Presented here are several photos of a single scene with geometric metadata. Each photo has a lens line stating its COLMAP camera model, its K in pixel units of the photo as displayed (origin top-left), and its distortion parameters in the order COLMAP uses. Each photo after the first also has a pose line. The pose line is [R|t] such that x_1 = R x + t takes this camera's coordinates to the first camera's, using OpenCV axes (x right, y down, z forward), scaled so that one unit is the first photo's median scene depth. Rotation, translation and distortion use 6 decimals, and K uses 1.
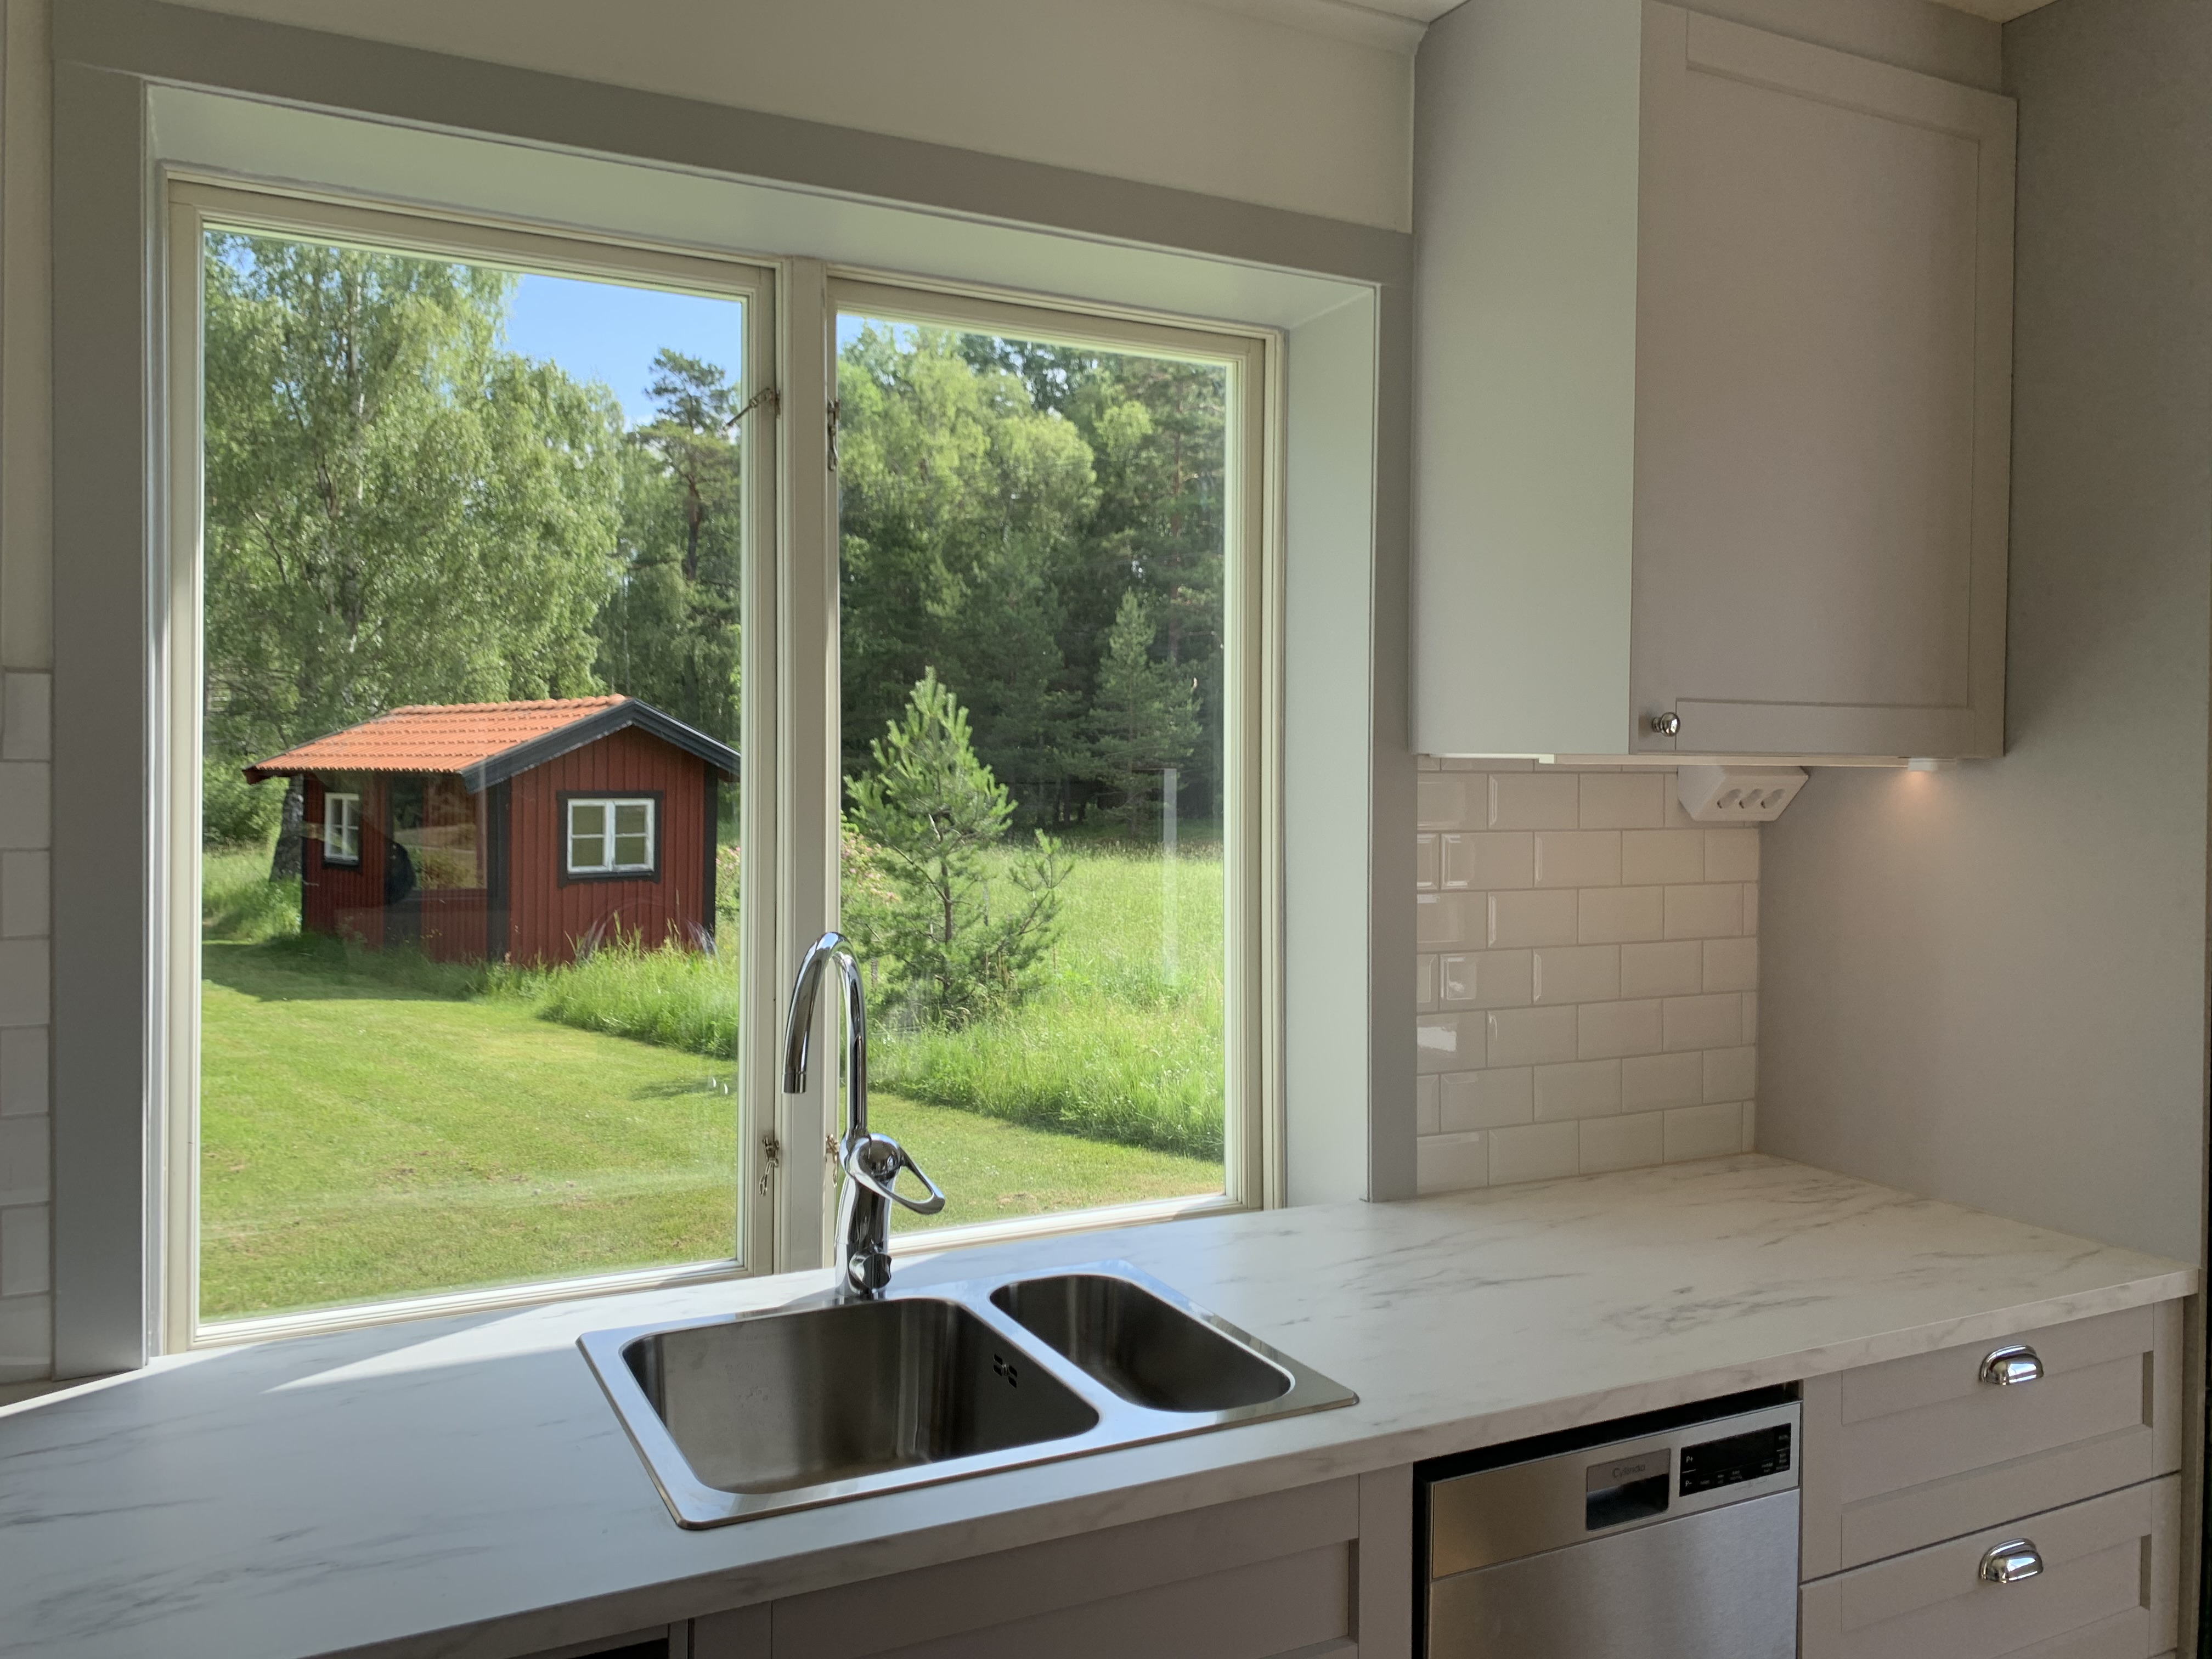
lens RADIAL K [[1684.6, 0, 1107.6], [0, 1684.6, 784.1], [0, 0, 1]] dist [0.052698, -0.070080]
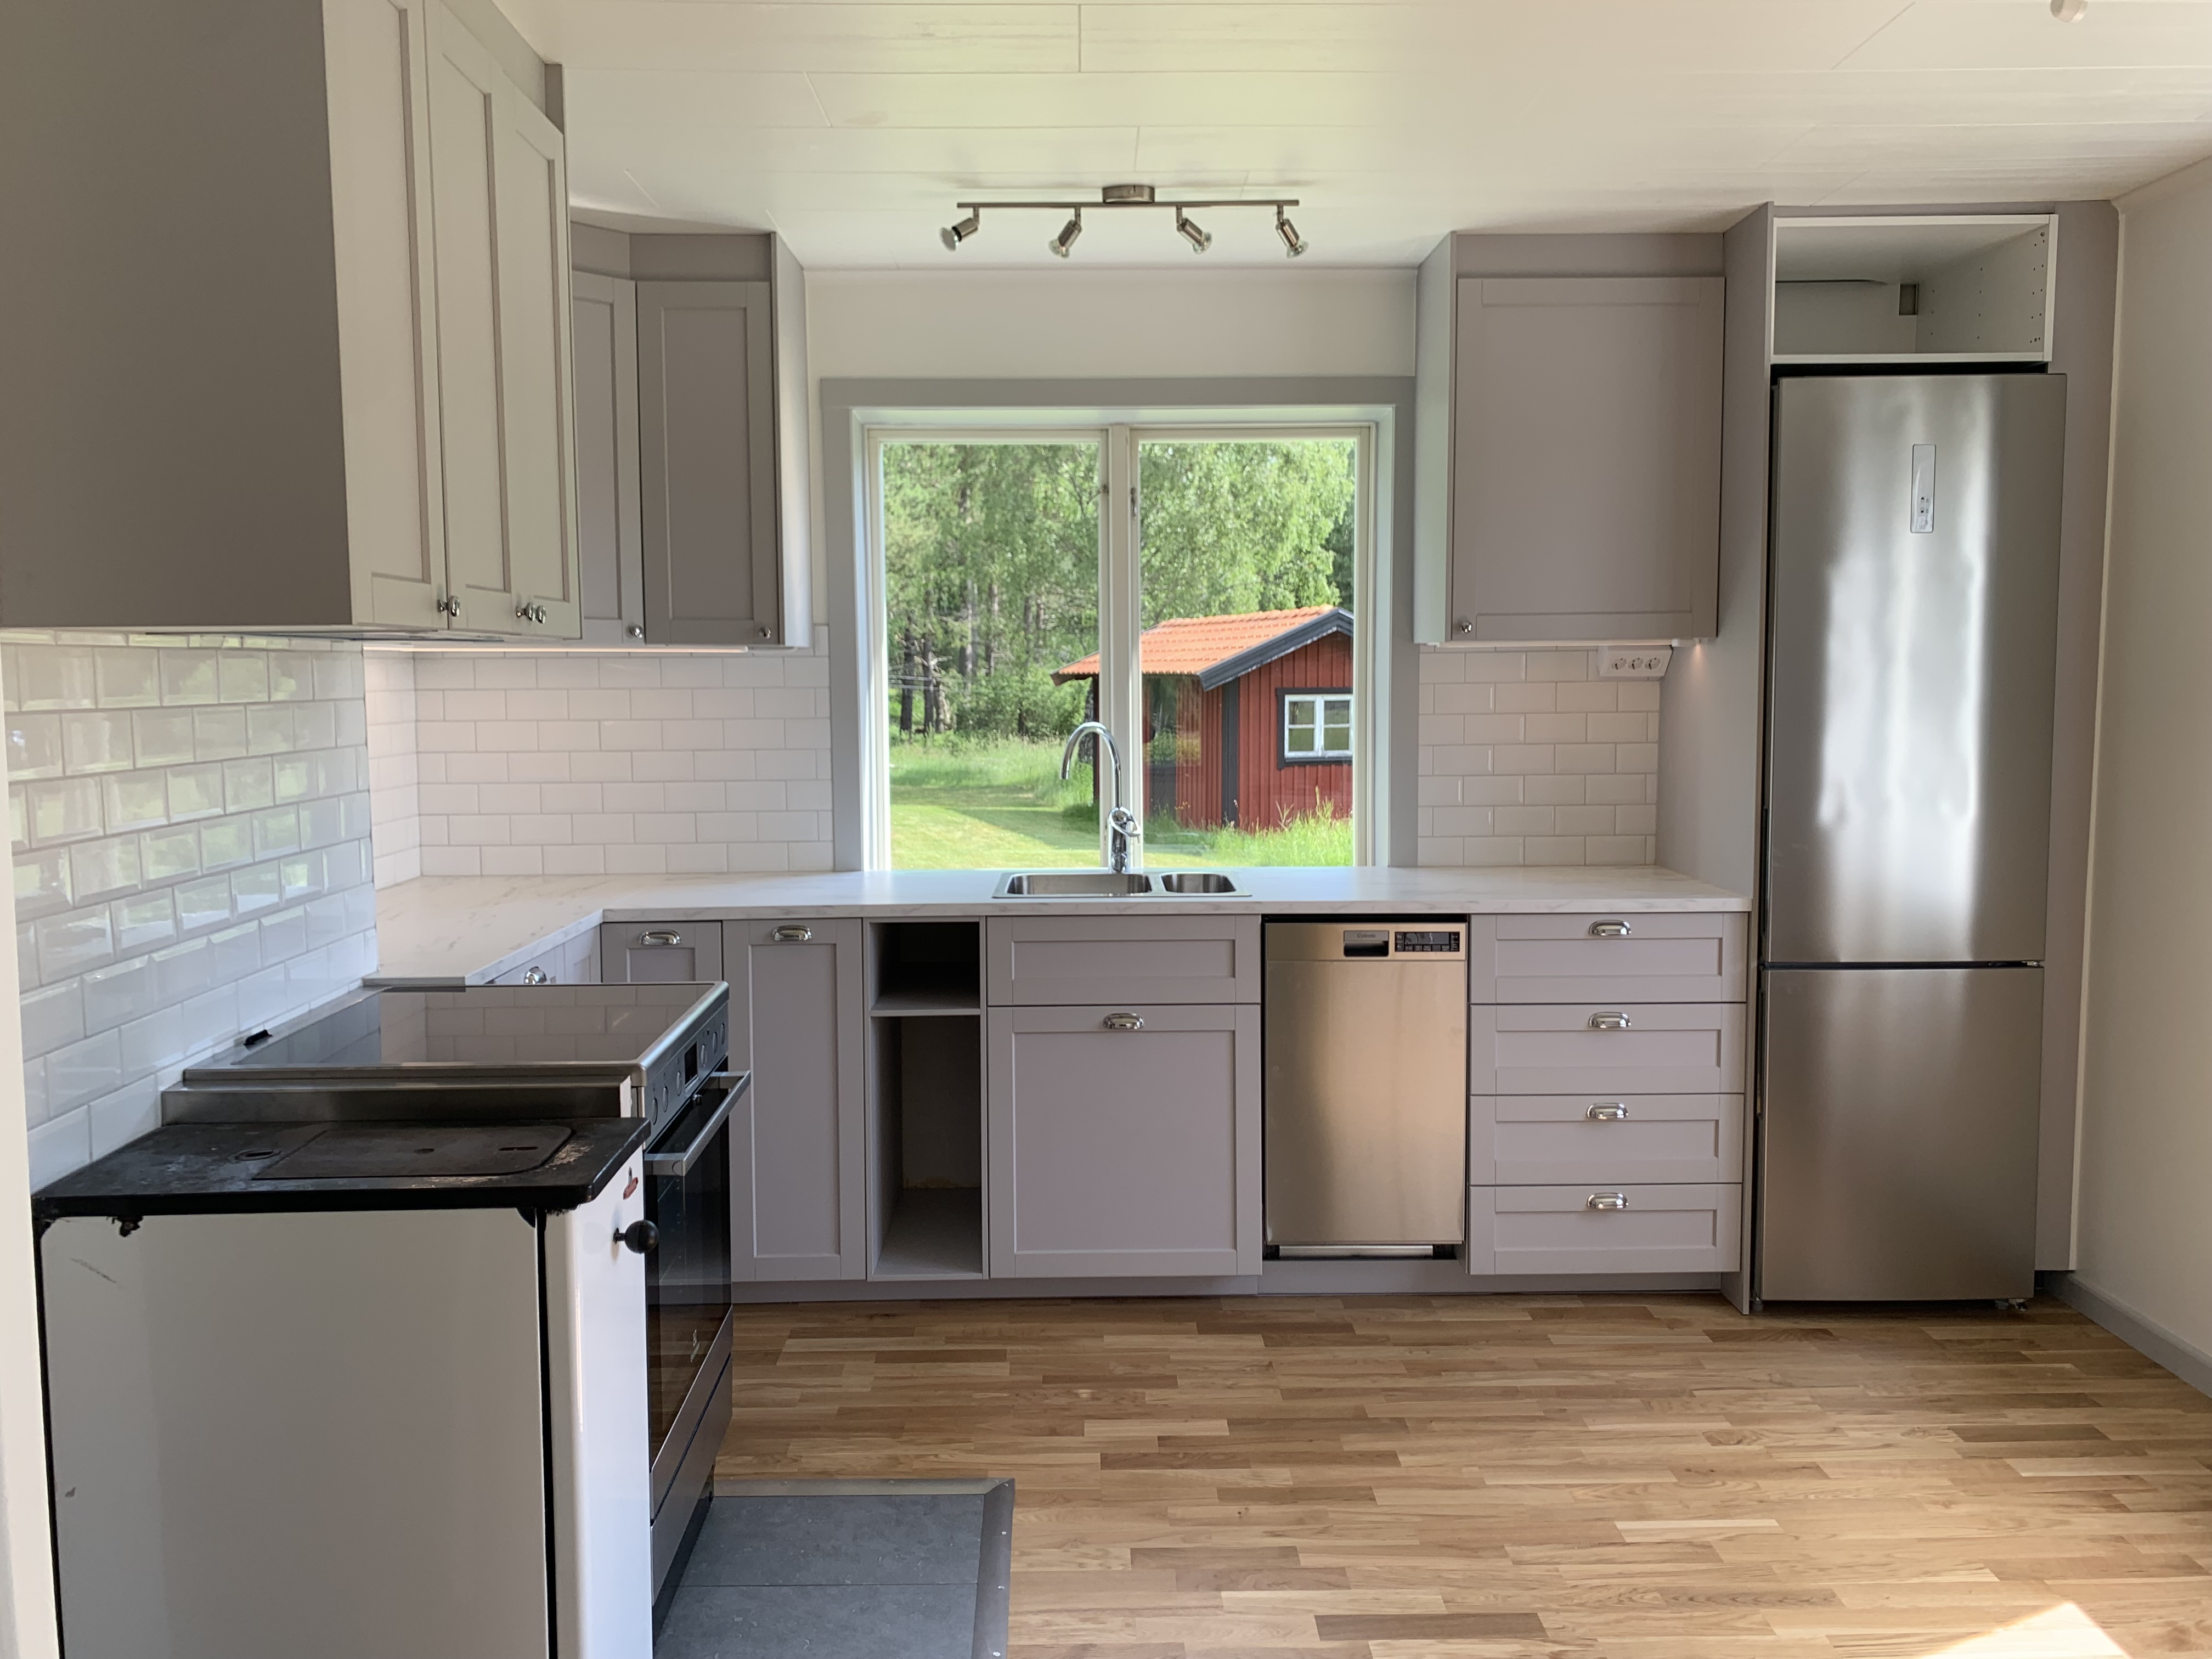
lens RADIAL K [[1684.6, 0, 1107.6], [0, 1684.6, 784.1], [0, 0, 1]] dist [0.052698, -0.070080]
pose [[0.898029, 0.014357, -0.439702, 0.644936], [0.011394, 0.998373, 0.055869, 0.028495], [0.439789, -0.055182, 0.896404, -0.824717]]
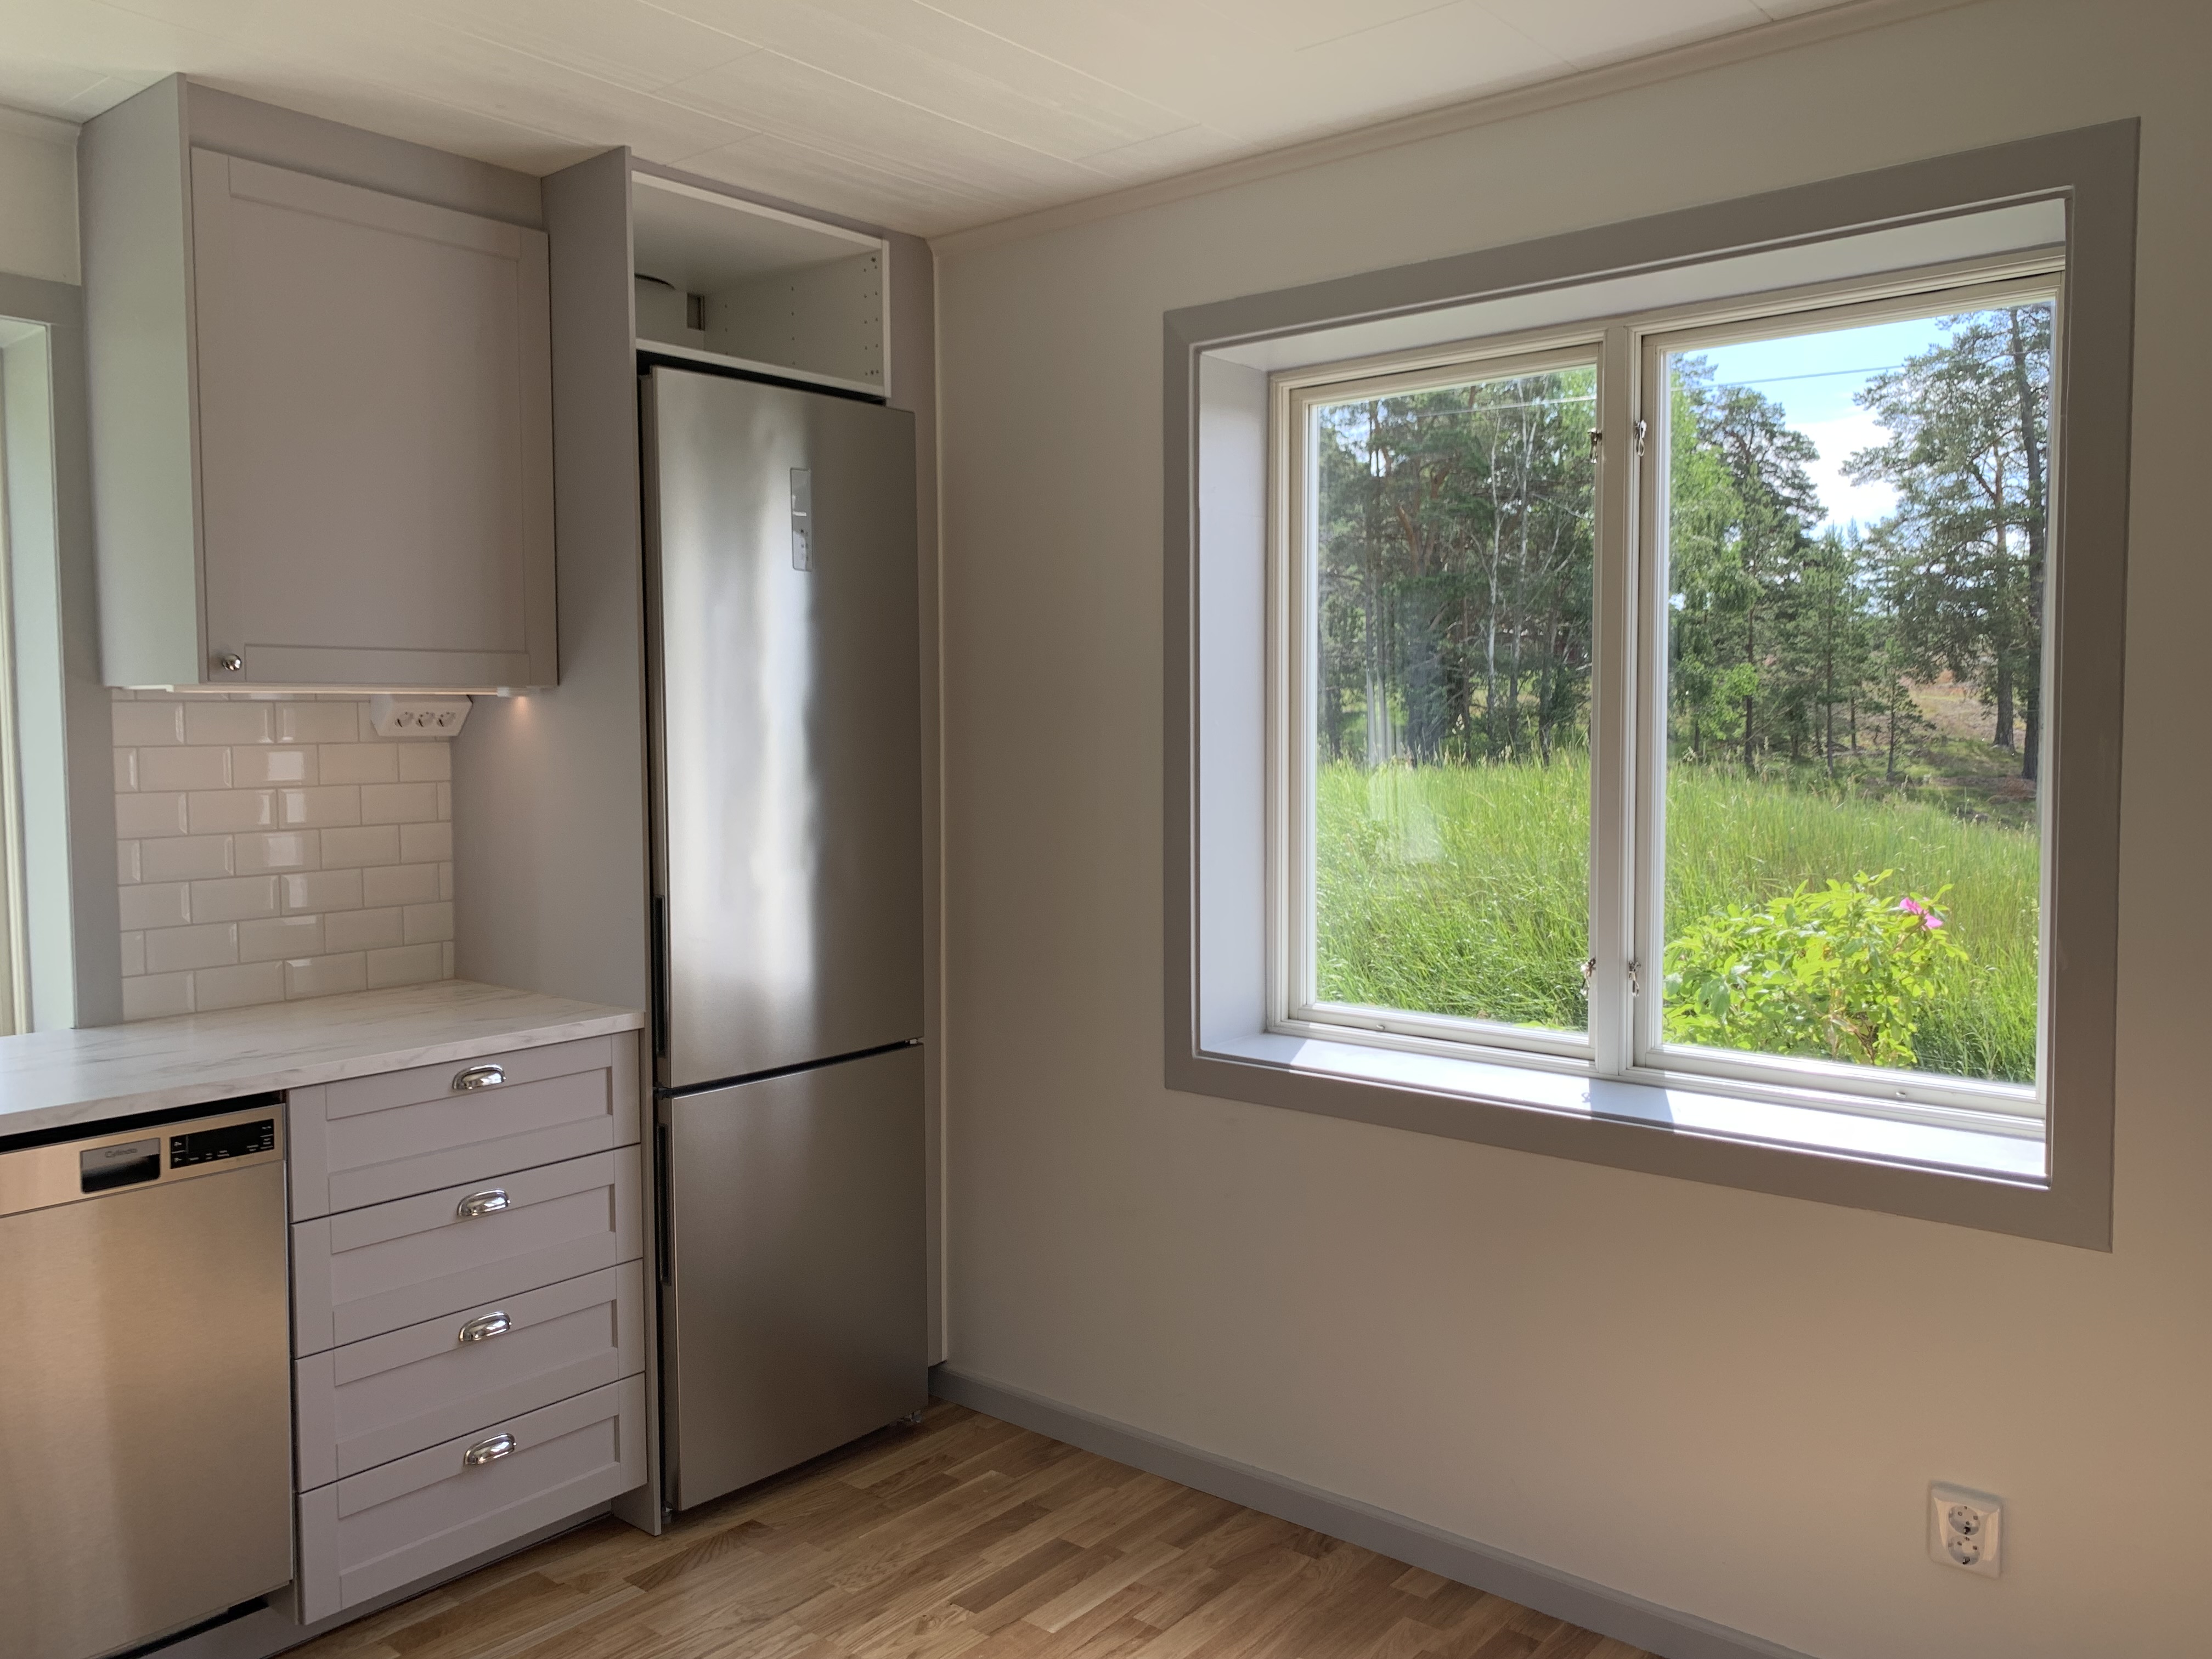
lens RADIAL K [[1694.5, 0, 1094.1], [0, 1694.5, 795.7], [0, 0, 1]] dist [0.006430, 0.002680]
pose [[0.917490, -0.033618, 0.396335, 0.319344], [0.019488, 0.999025, 0.039625, 0.025704], [-0.397281, -0.028632, 0.917250, -0.454101]]
